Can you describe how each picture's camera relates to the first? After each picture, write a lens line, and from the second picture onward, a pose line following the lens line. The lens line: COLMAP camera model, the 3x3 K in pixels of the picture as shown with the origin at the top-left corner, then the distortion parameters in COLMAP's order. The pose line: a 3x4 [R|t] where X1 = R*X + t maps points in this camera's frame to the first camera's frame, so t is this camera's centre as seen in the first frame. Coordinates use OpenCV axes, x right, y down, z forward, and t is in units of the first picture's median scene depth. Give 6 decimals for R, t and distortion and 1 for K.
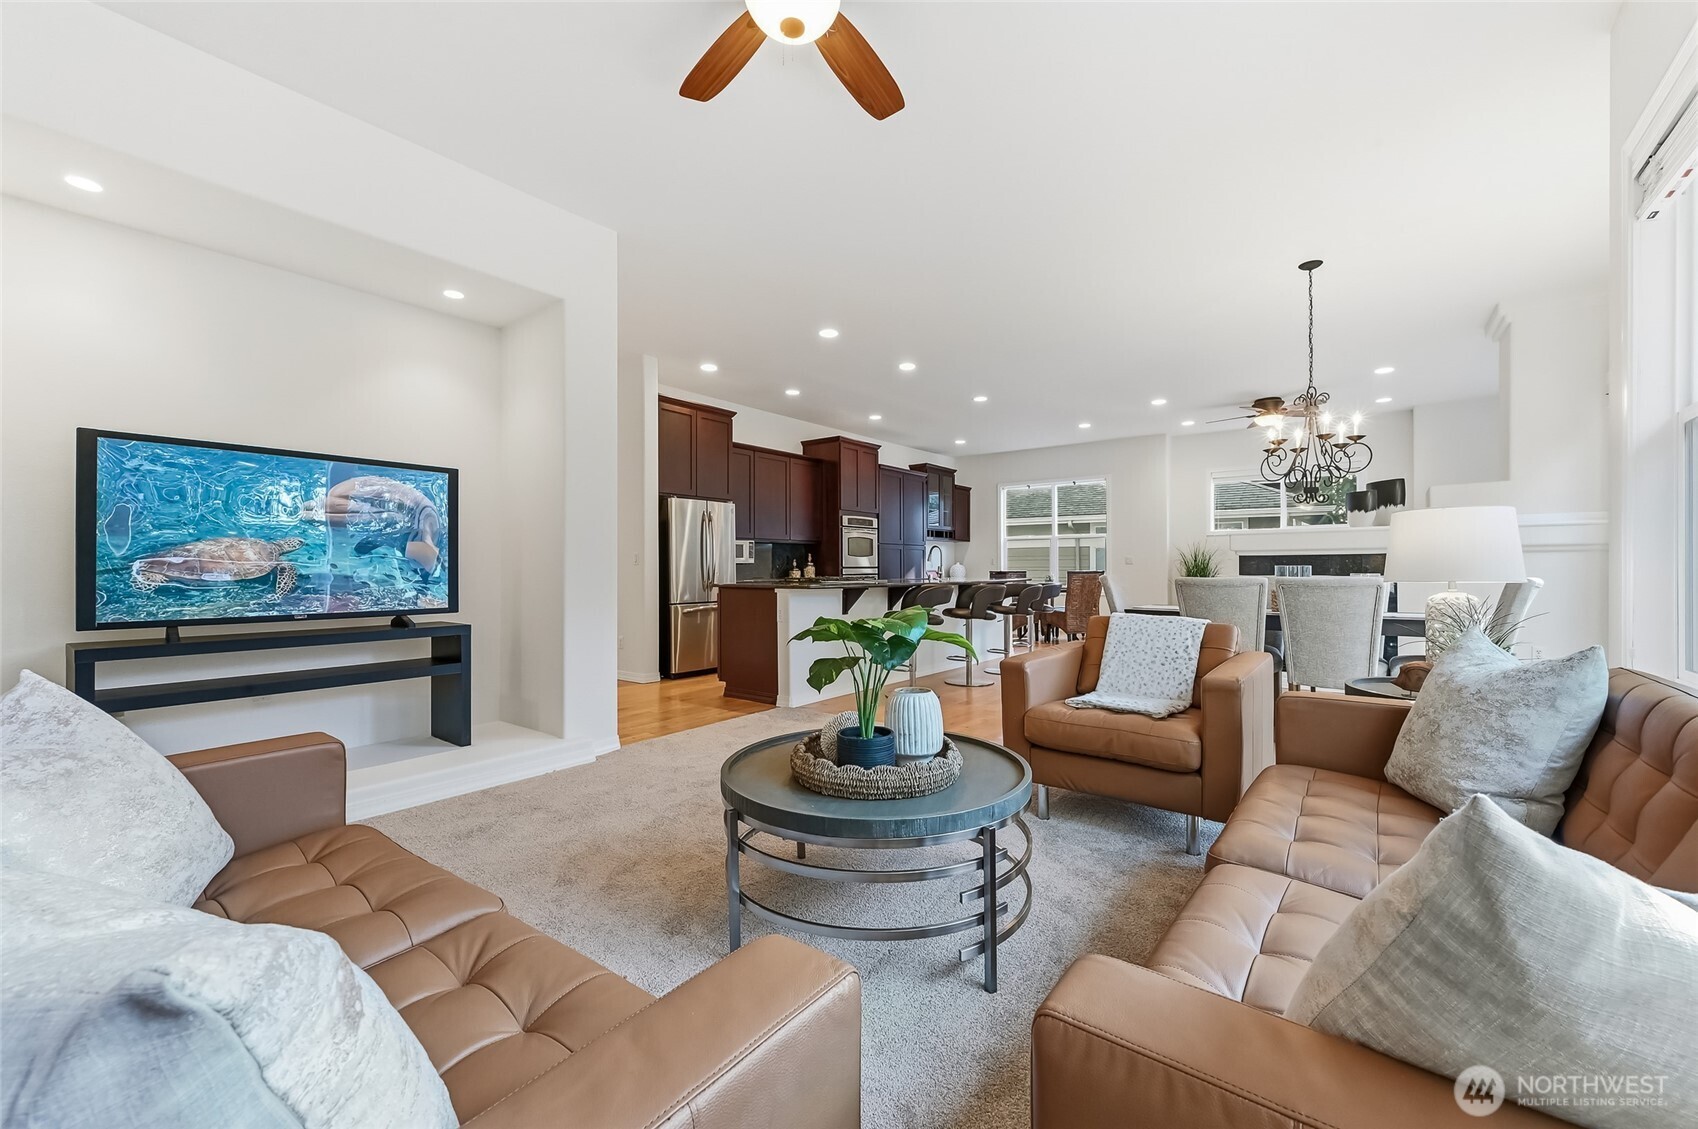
lens RADIAL K [[666.5, 0, 849.0], [0, 666.5, 564.5], [0, 0, 1]] dist [0.000359, -0.000001]
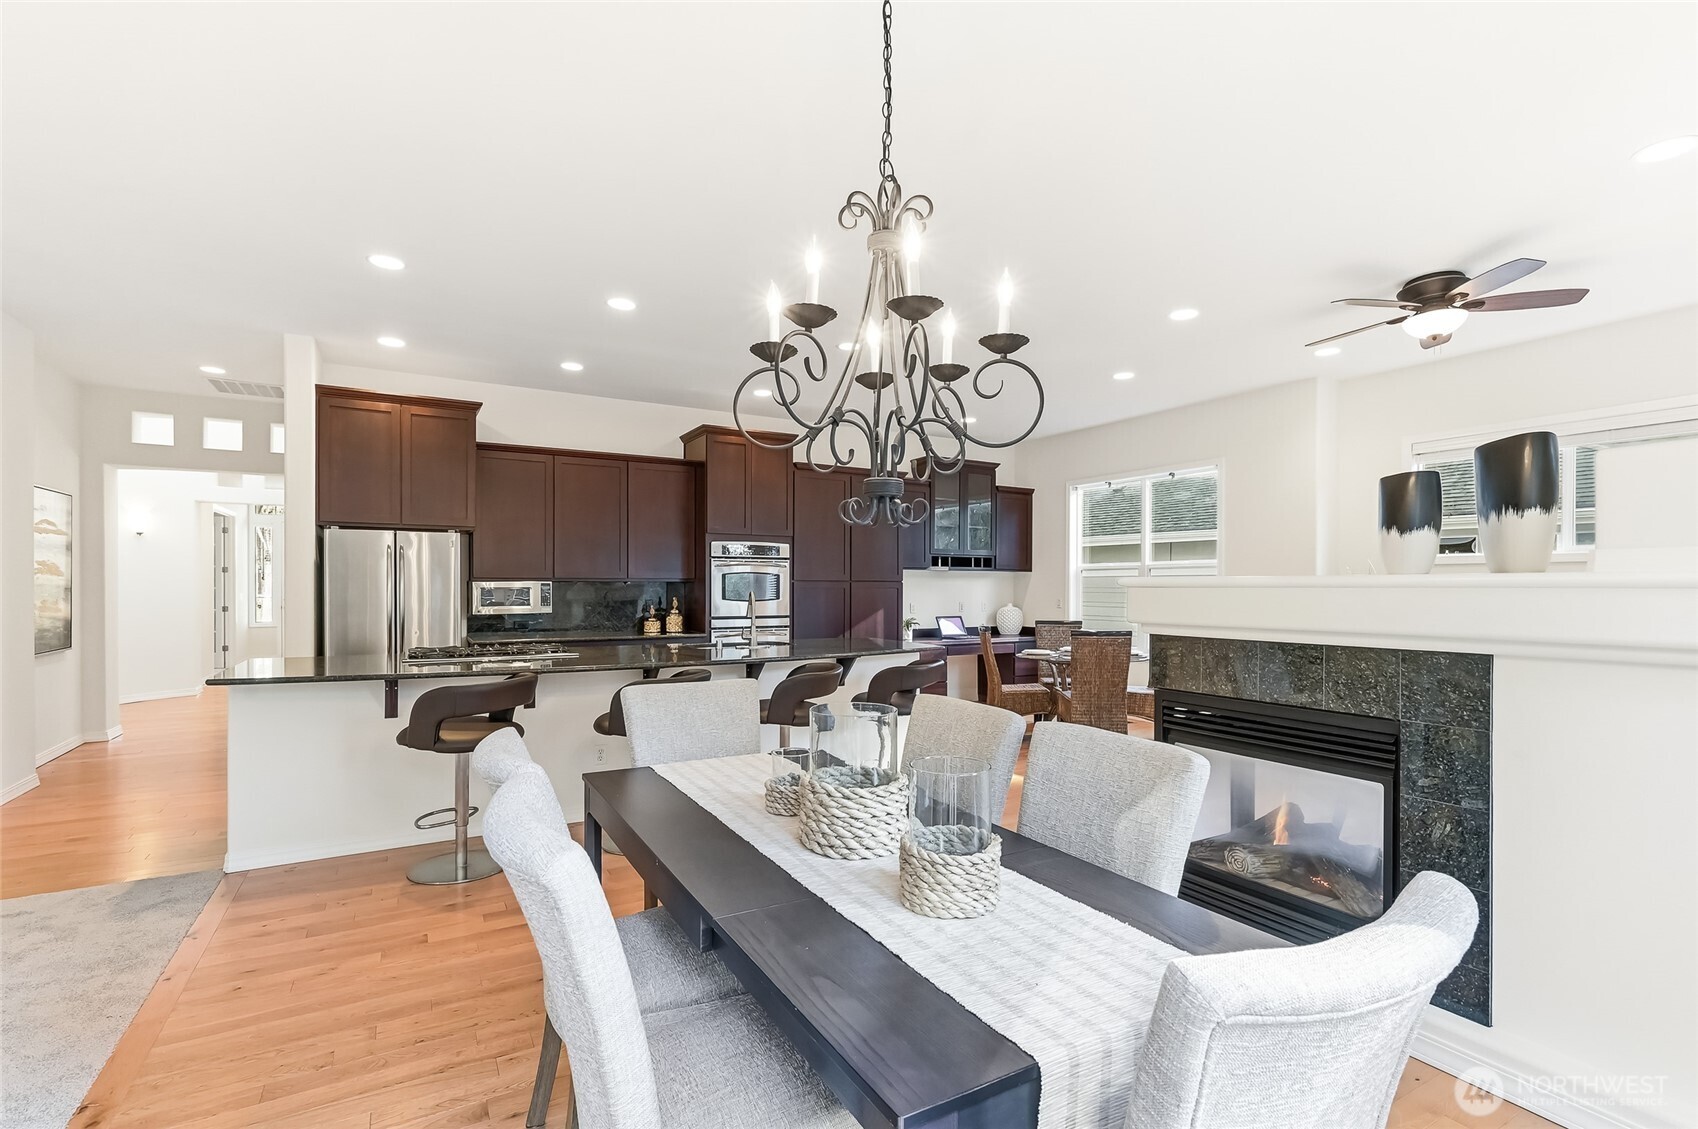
lens RADIAL K [[769.4, 0, 849.5], [0, 769.4, 588.3], [0, 0, 1]] dist [0.001520, 0.000187]
pose [[0.931149, 0.005920, -0.364590, 0.381638], [-0.003267, 0.999964, 0.007893, -0.030113], [0.364623, -0.006158, 0.931135, 0.297243]]
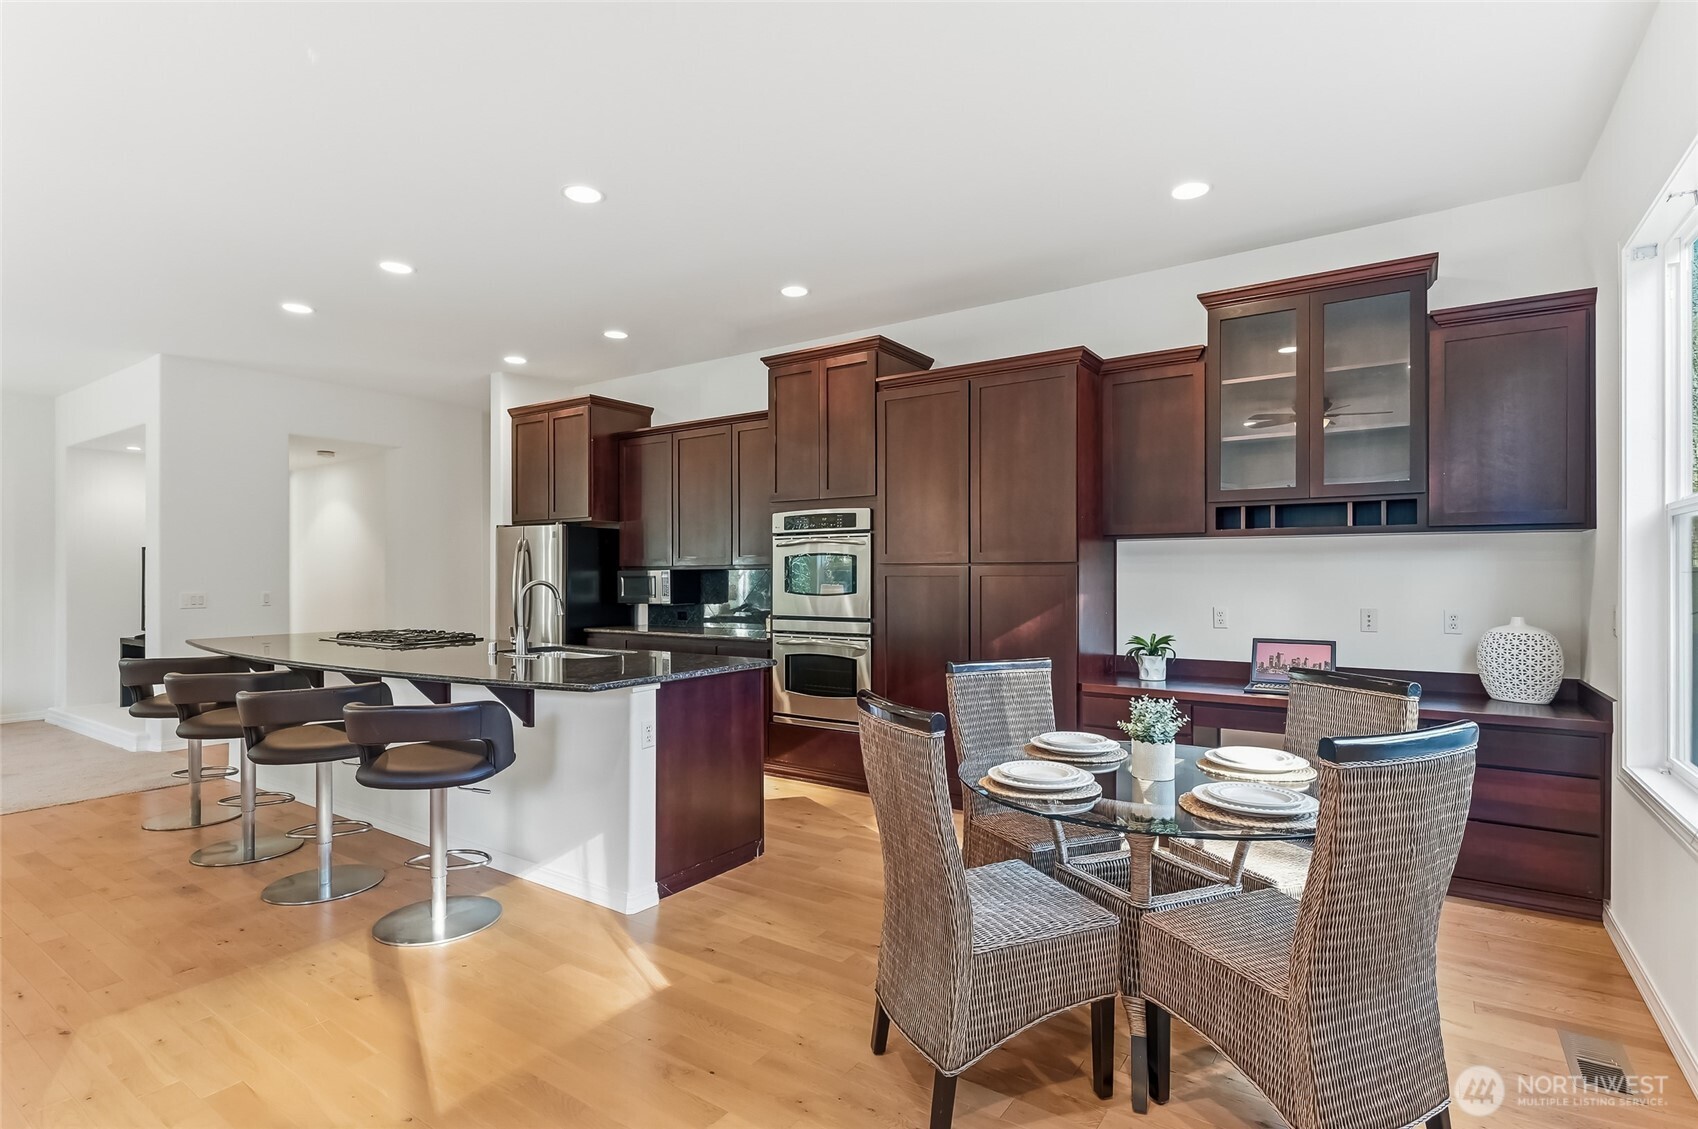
lens RADIAL K [[835.4, 0, 849.0], [0, 835.4, 564.5], [0, 0, 1]] dist [-0.001429, -0.000116]
pose [[0.071325, -0.036937, -0.996769, 0.583539], [-0.009288, 0.999246, -0.037694, -0.010799], [0.997410, 0.011946, 0.070928, 0.946164]]
